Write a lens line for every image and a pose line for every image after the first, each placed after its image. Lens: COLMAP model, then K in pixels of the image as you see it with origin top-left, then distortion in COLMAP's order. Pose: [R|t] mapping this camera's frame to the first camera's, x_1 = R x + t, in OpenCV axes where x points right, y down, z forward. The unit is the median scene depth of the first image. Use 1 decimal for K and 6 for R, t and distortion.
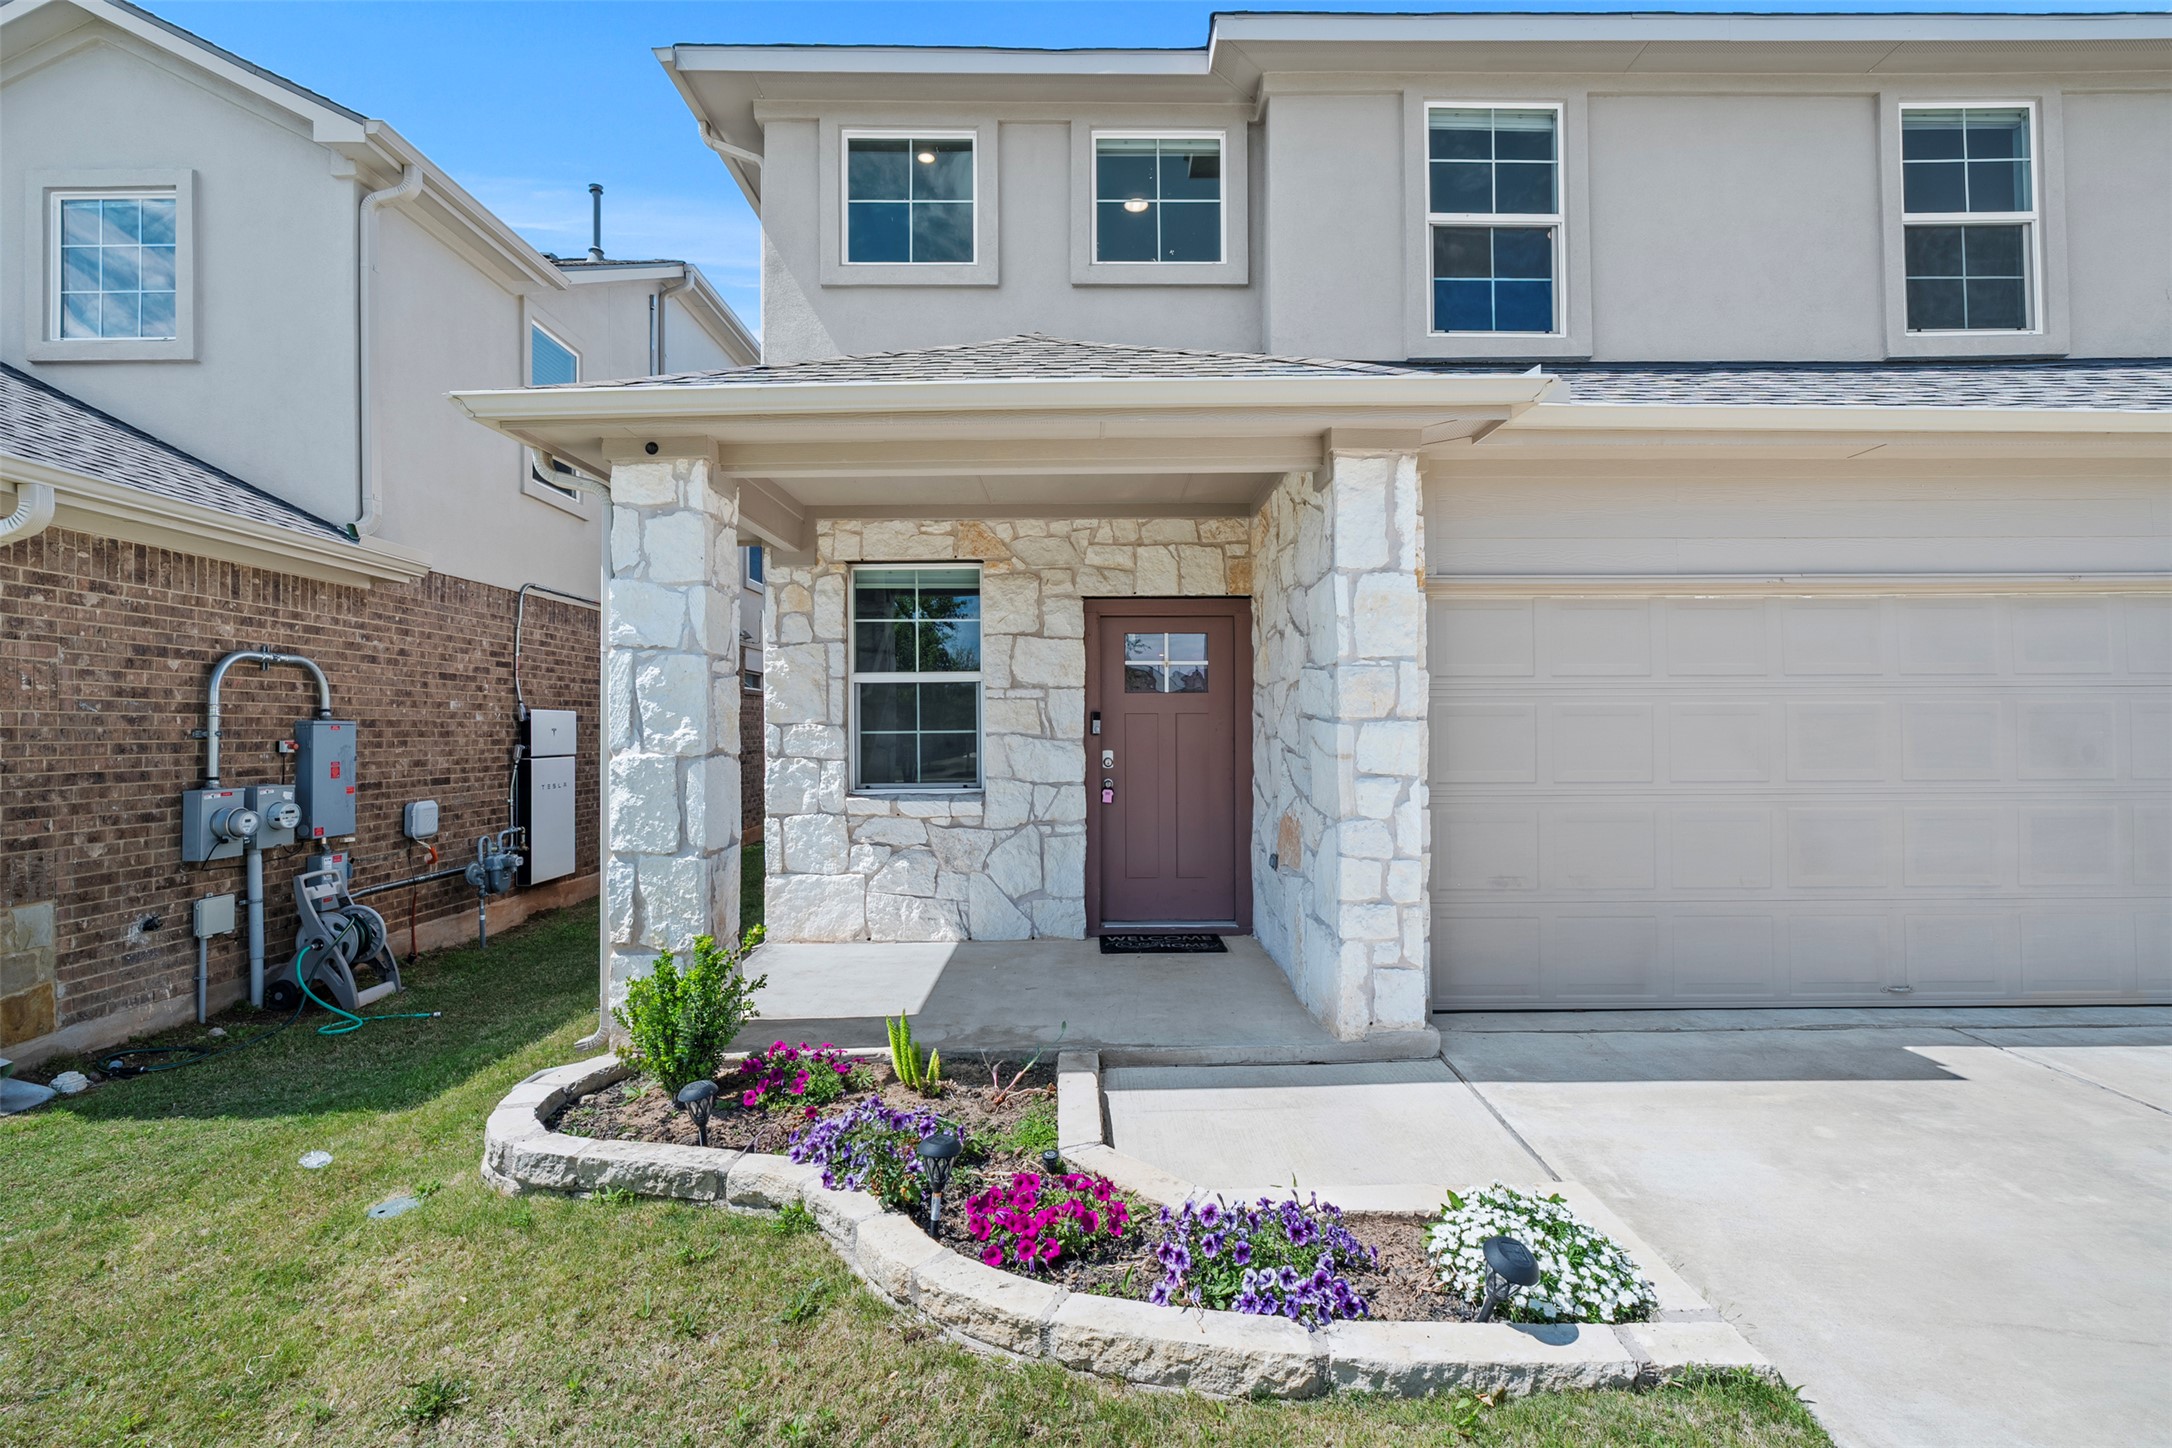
lens RADIAL K [[980.3, 0, 1086.1], [0, 980.3, 717.7], [0, 0, 1]] dist [-0.005140, 0.001487]
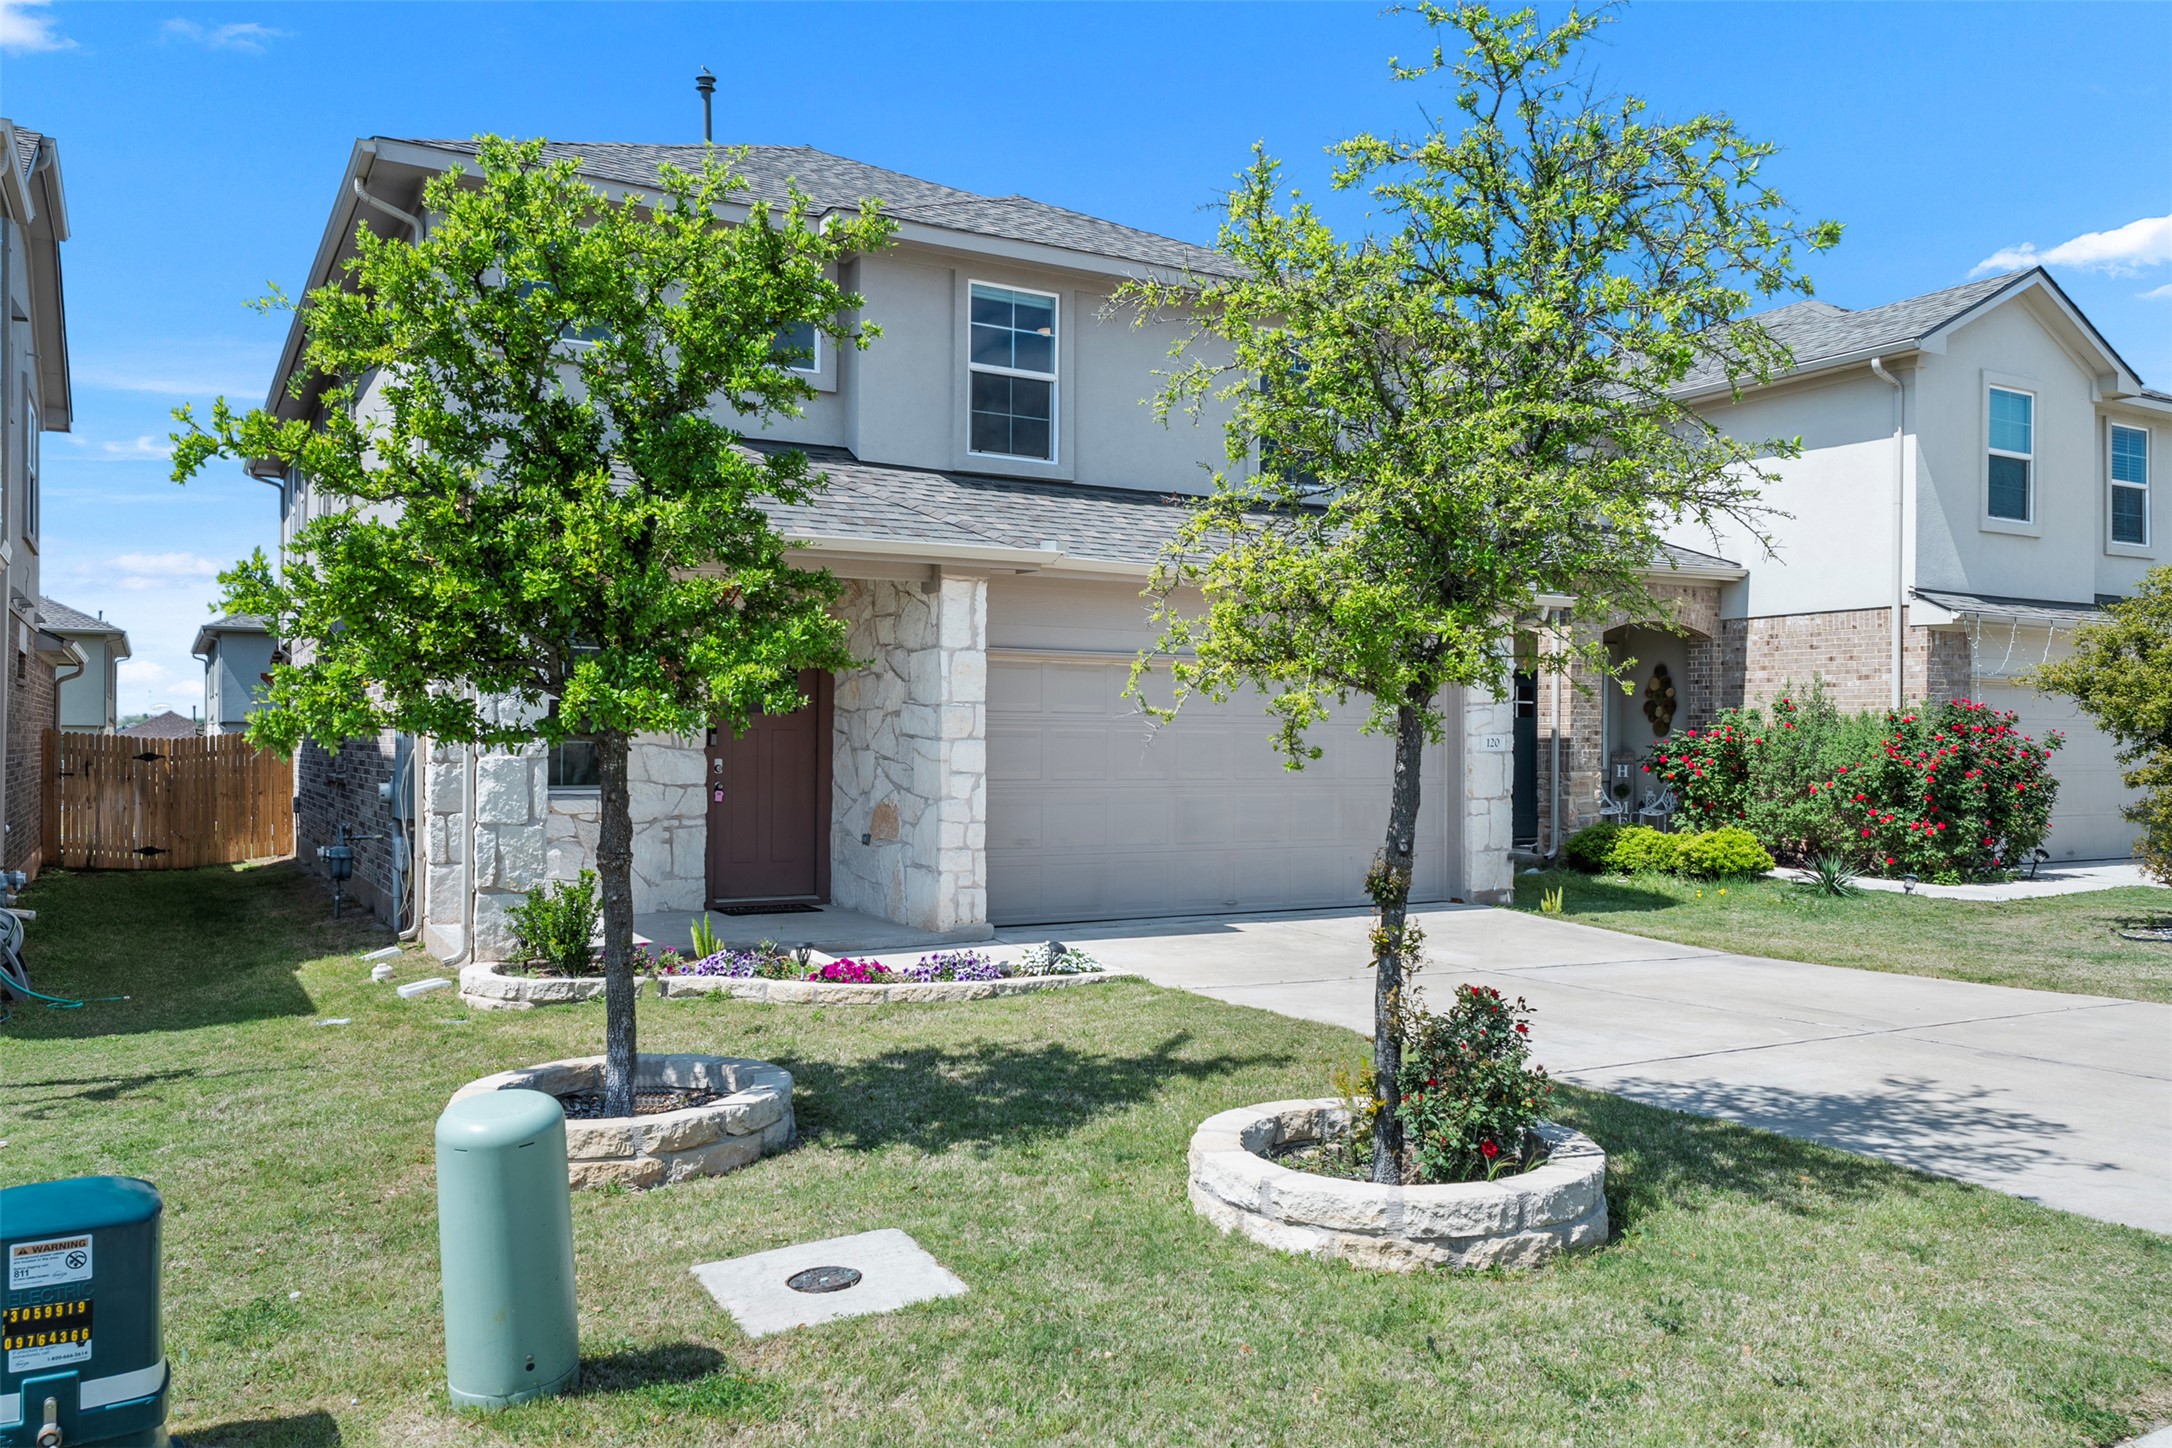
lens RADIAL K [[1638.4, 0, 1086.0], [0, 1638.4, 724.0], [0, 0, 1]] dist [0.004967, 0.001581]
pose [[0.870348, 0.017749, 0.492118, -0.608278], [-0.018940, 0.999817, -0.002562, -0.013703], [-0.492073, -0.007091, 0.870525, -1.041036]]
